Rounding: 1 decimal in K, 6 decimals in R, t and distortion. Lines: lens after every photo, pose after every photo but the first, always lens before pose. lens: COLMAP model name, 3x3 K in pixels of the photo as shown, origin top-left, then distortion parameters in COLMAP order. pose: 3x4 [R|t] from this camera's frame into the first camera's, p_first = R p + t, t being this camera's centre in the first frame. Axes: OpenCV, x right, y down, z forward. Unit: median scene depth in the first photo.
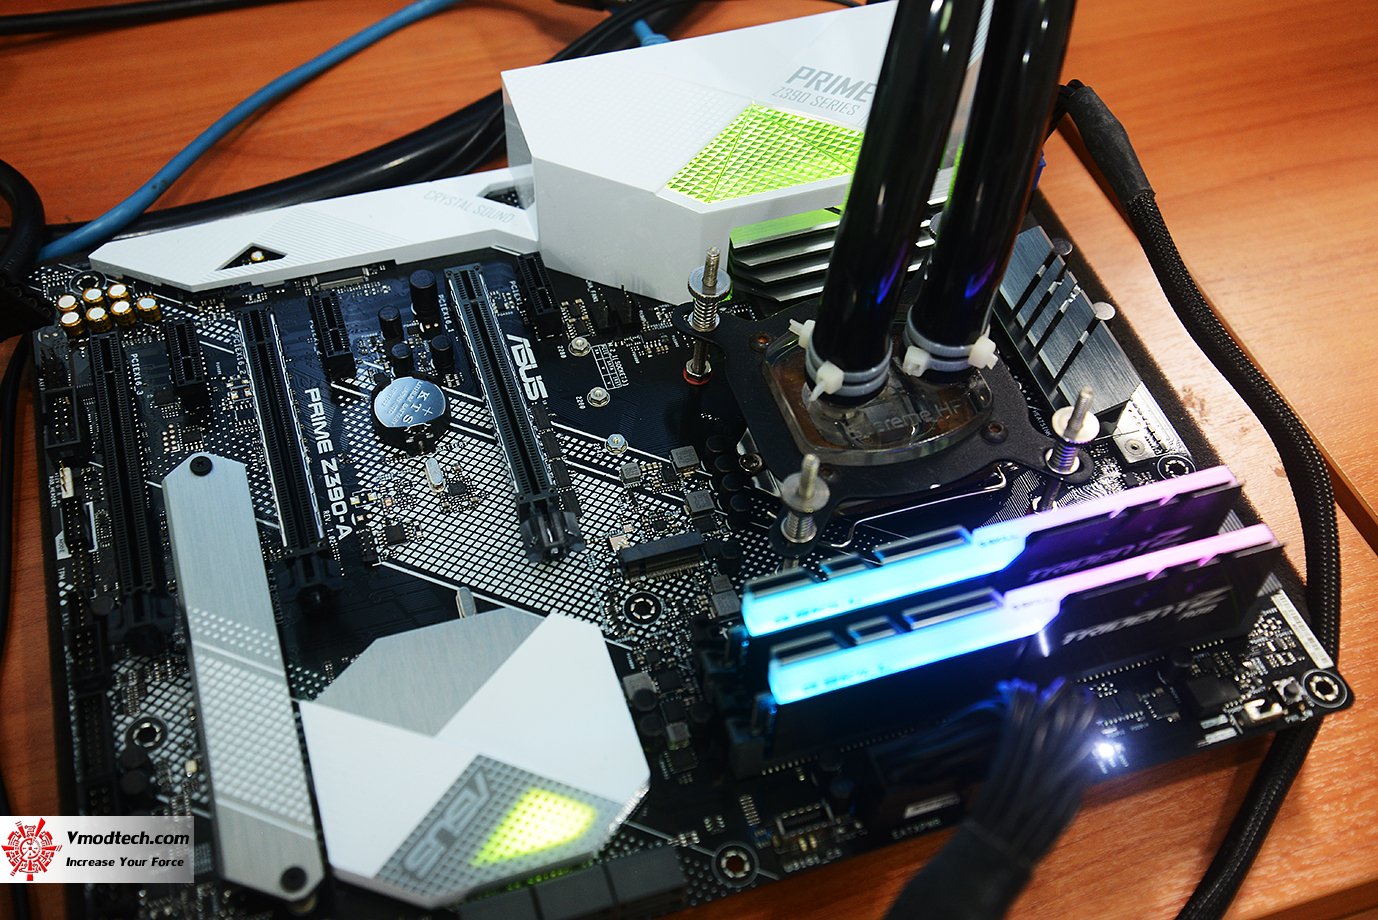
lens RADIAL K [[1494.4, 0, 684.7], [0, 1494.4, 454.4], [0, 0, 1]] dist [0.063286, -0.015401]
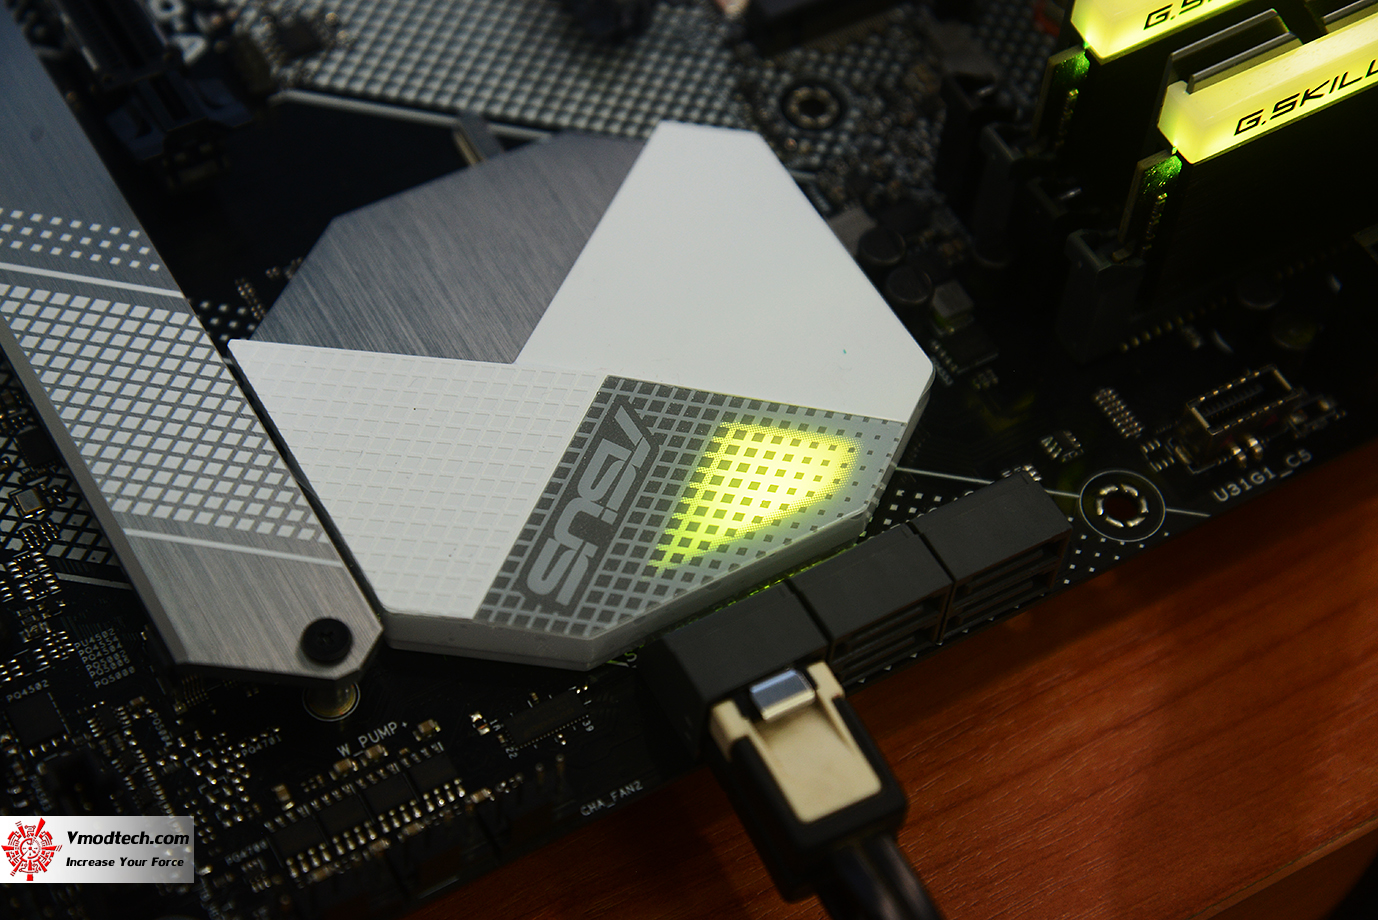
lens RADIAL K [[2674.2, 0, 689.0], [0, 2674.2, 460.0], [0, 0, 1]] dist [0.325138, -0.154061]
pose [[0.979106, -0.163741, 0.120580, -0.206410], [0.154311, 0.984459, 0.083840, 0.142038], [-0.132434, -0.063481, 0.989157, 0.081718]]
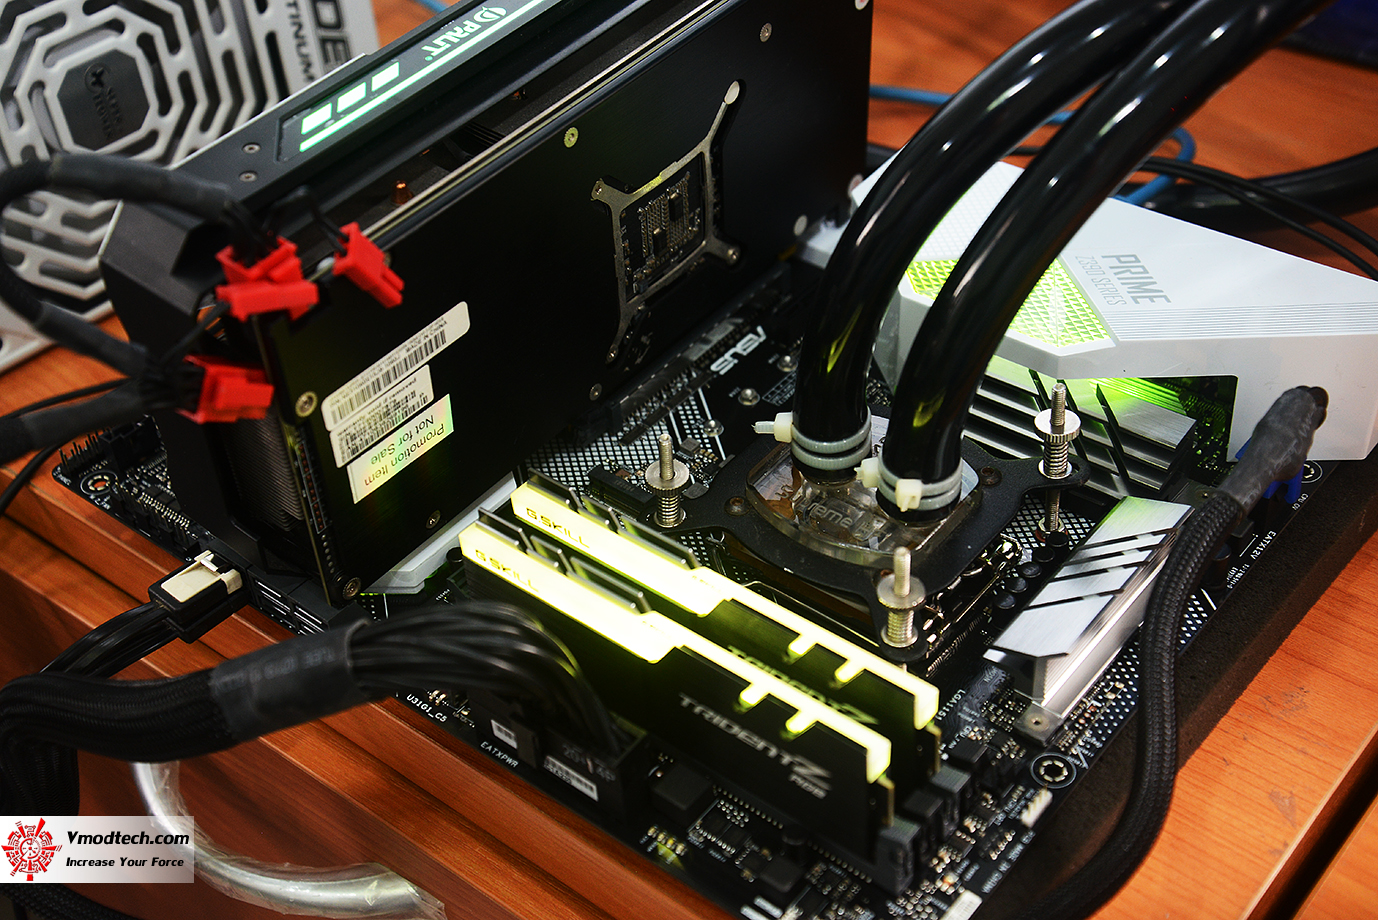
lens RADIAL K [[1827.9, 0, 689.0], [0, 1827.9, 460.0], [0, 0, 1]] dist [0.157135, 0.016233]
pose [[0.532412, 0.498483, -0.684143, 0.946826], [-0.616121, 0.782422, 0.090616, -0.107875], [0.580459, 0.373270, 0.723697, 0.052379]]
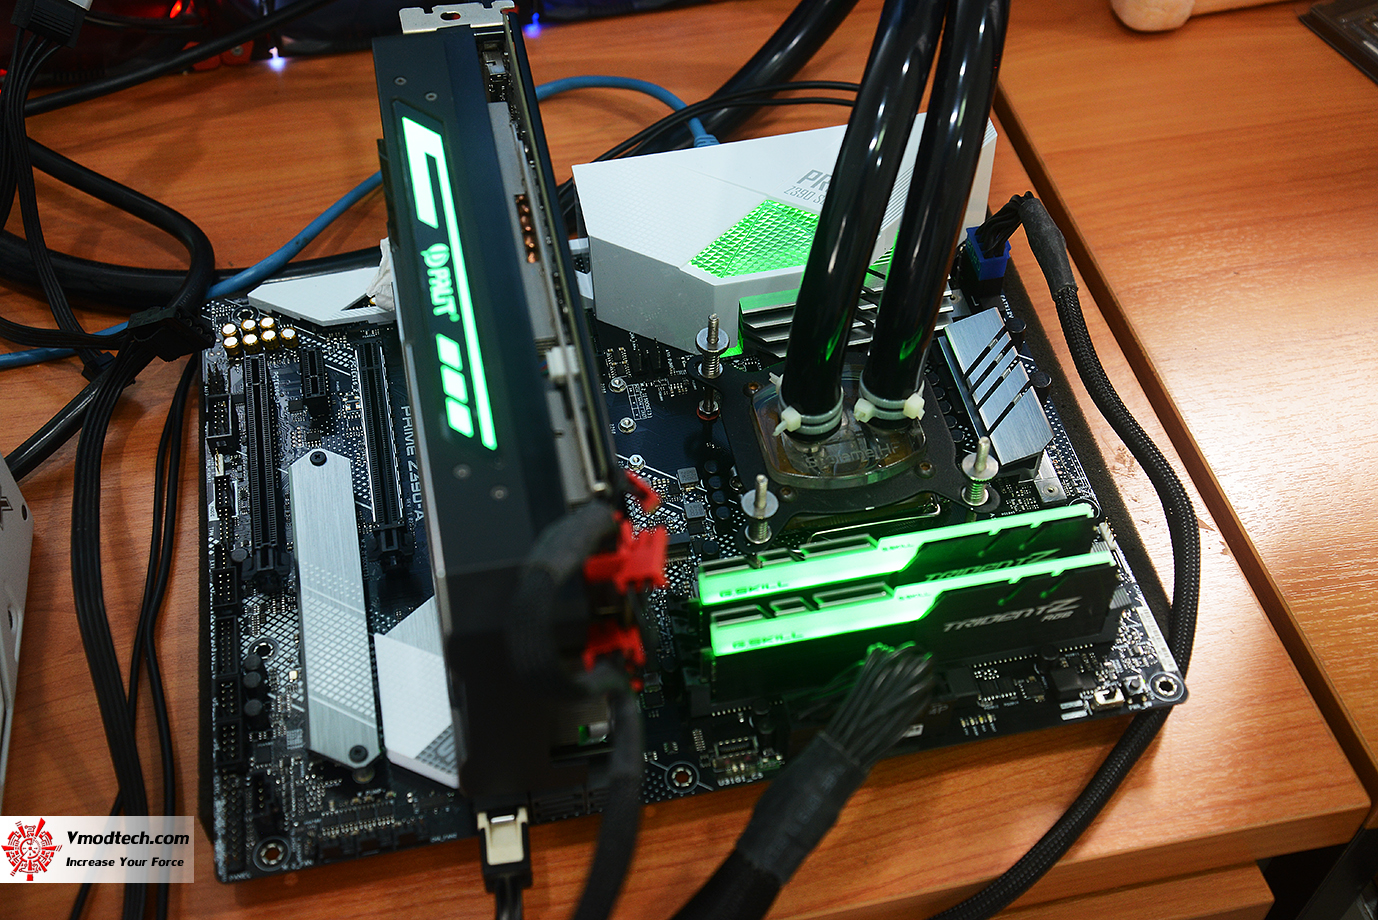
lens RADIAL K [[1663.6, 0, 692.1], [0, 1663.6, 453.9], [0, 0, 1]] dist [0.117962, 0.026403]
pose [[0.992330, 0.059544, -0.108336, 0.171188], [-0.063077, 0.997573, -0.029478, 0.027079], [0.106317, 0.036085, 0.993677, -0.446350]]
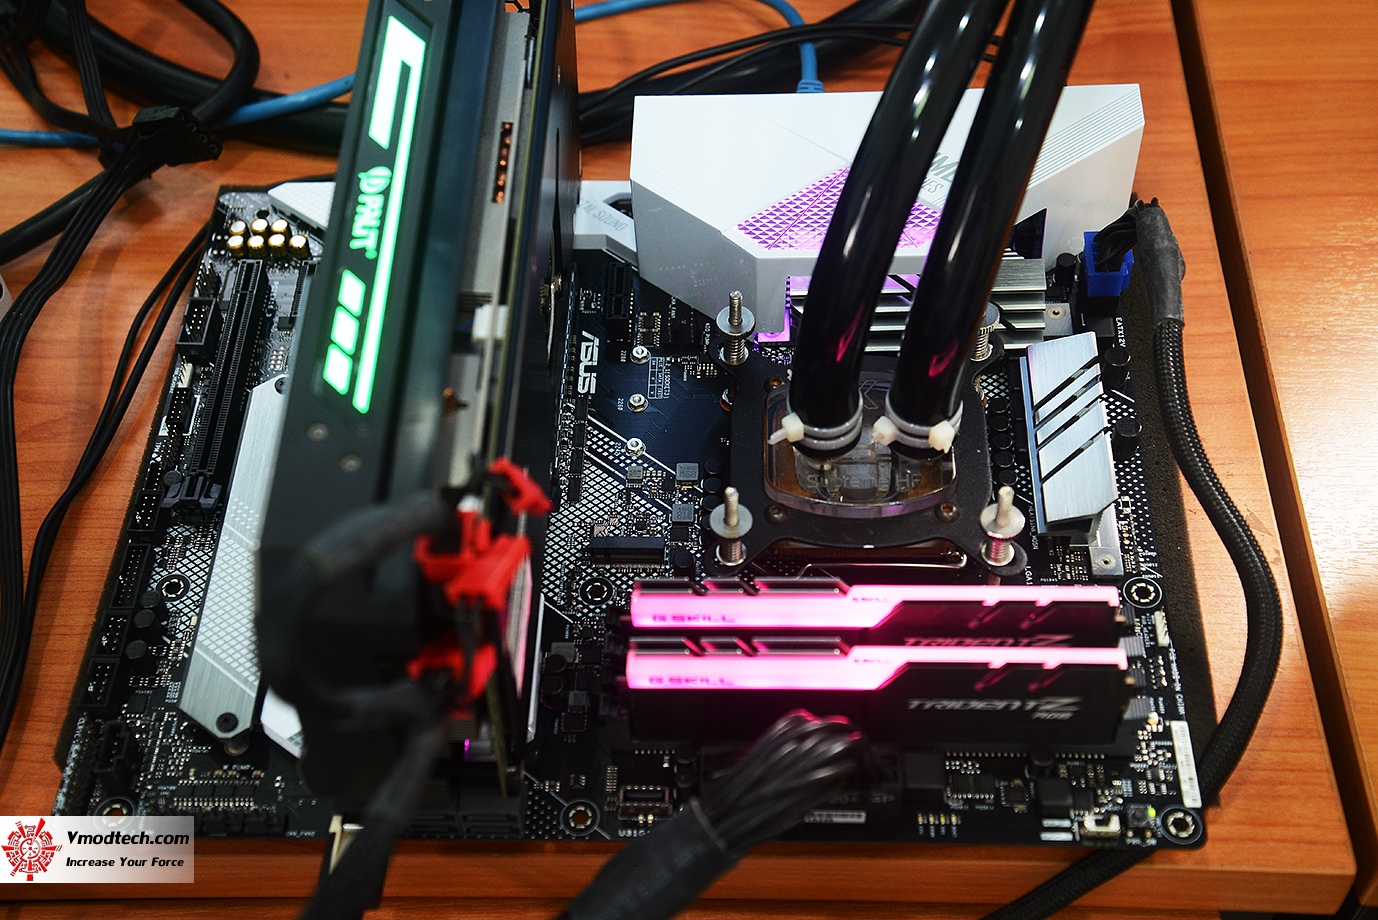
lens RADIAL K [[1827.9, 0, 689.0], [0, 1827.9, 460.0], [0, 0, 1]] dist [0.157135, 0.016233]
pose [[0.936613, 0.222270, -0.270835, 0.398402], [-0.223642, 0.974319, 0.026198, -0.046517], [0.269703, 0.036033, 0.962269, -0.321261]]
